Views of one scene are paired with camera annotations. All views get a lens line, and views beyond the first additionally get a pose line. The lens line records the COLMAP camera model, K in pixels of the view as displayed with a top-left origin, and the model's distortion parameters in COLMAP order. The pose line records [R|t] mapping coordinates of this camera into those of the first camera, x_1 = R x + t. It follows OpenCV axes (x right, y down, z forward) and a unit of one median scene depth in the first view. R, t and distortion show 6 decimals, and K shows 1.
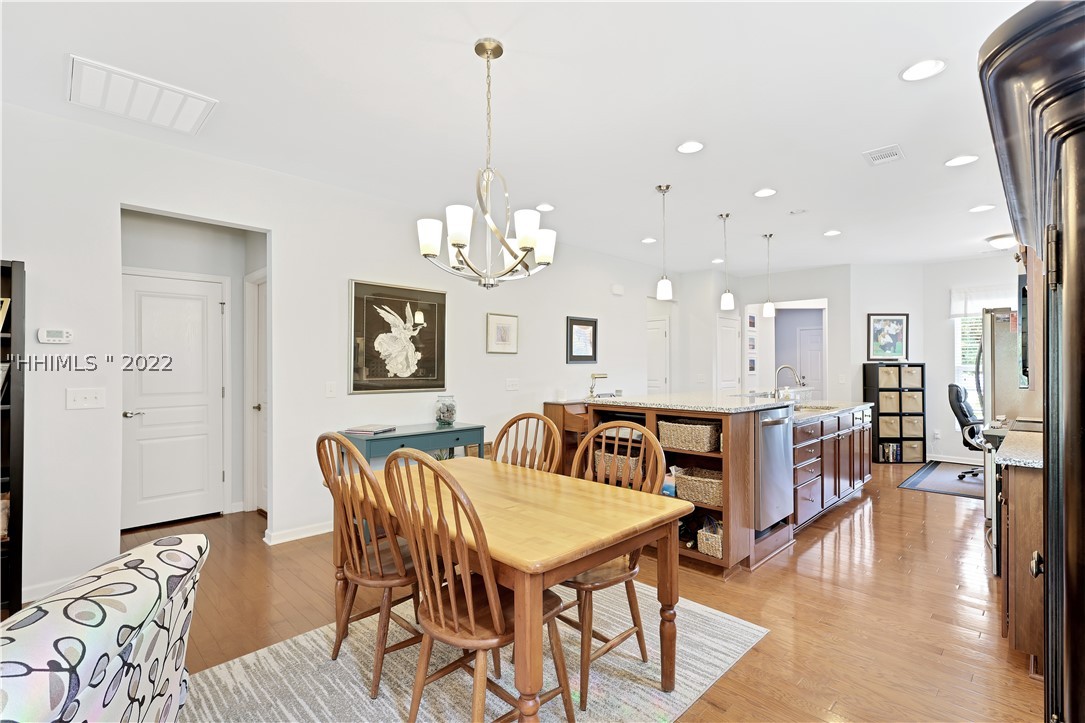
lens RADIAL K [[503.1, 0, 542.9], [0, 503.1, 367.5], [0, 0, 1]] dist [0.002617, -0.001292]
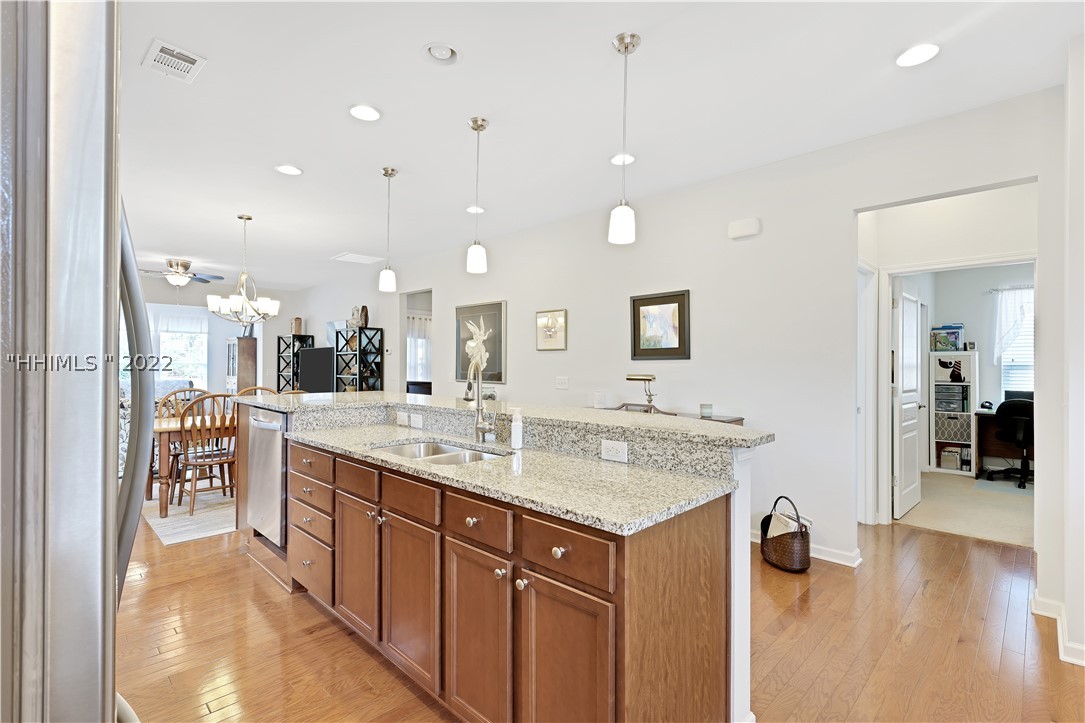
lens RADIAL K [[503.1, 0, 560.2], [0, 503.1, 359.5], [0, 0, 1]] dist [0.002617, -0.001292]
pose [[0.011596, 0.002258, -0.999930, 0.747376], [0.005159, 0.999984, 0.002318, -0.009867], [0.999919, -0.005185, 0.011584, 0.833412]]
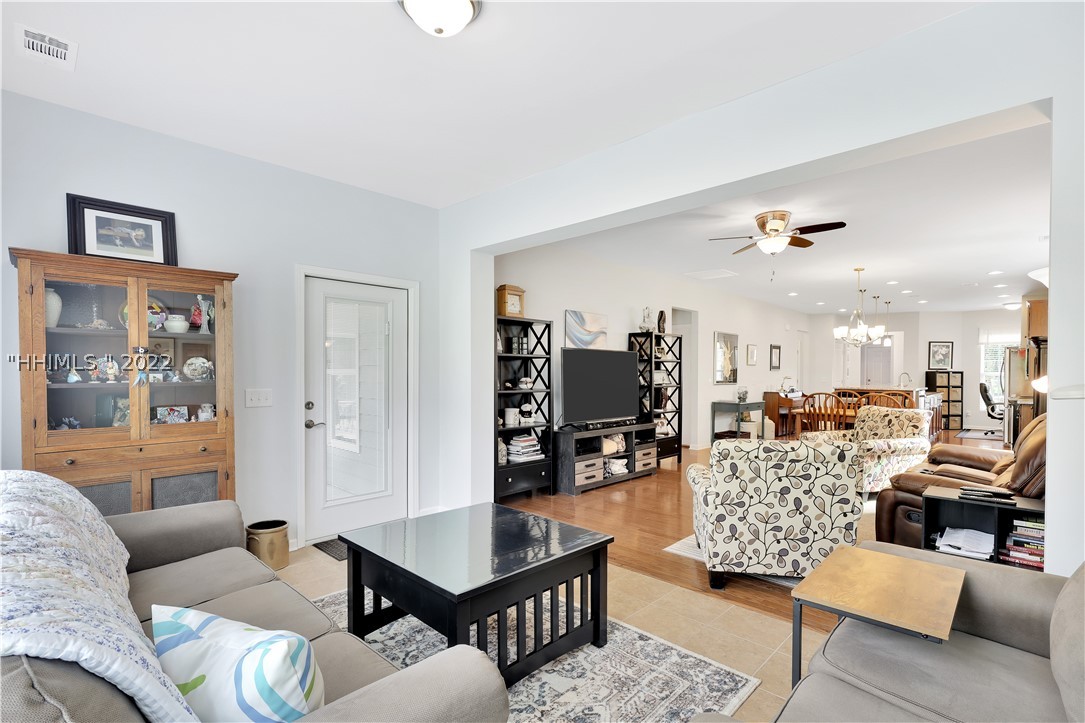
lens RADIAL K [[503.1, 0, 546.2], [0, 503.1, 383.4], [0, 0, 1]] dist [0.002617, -0.001292]
pose [[0.999882, 0.006526, 0.013923, -0.729038], [-0.006883, 0.999644, 0.025762, -0.002271], [-0.013750, -0.025855, 0.999571, -0.738919]]
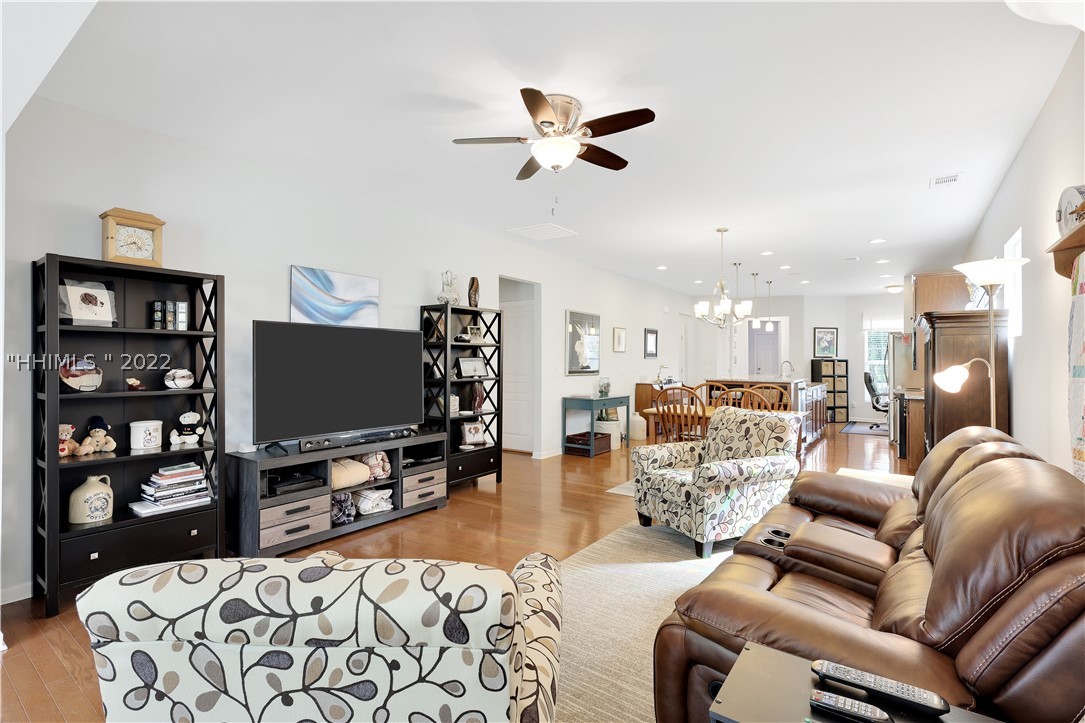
lens RADIAL K [[503.1, 0, 539.1], [0, 503.1, 360.2], [0, 0, 1]] dist [0.002617, -0.001292]
pose [[0.988804, 0.007164, 0.149047, -0.473540], [-0.007520, 0.999970, 0.001822, -0.002603], [-0.149030, -0.002923, 0.988828, -0.454860]]
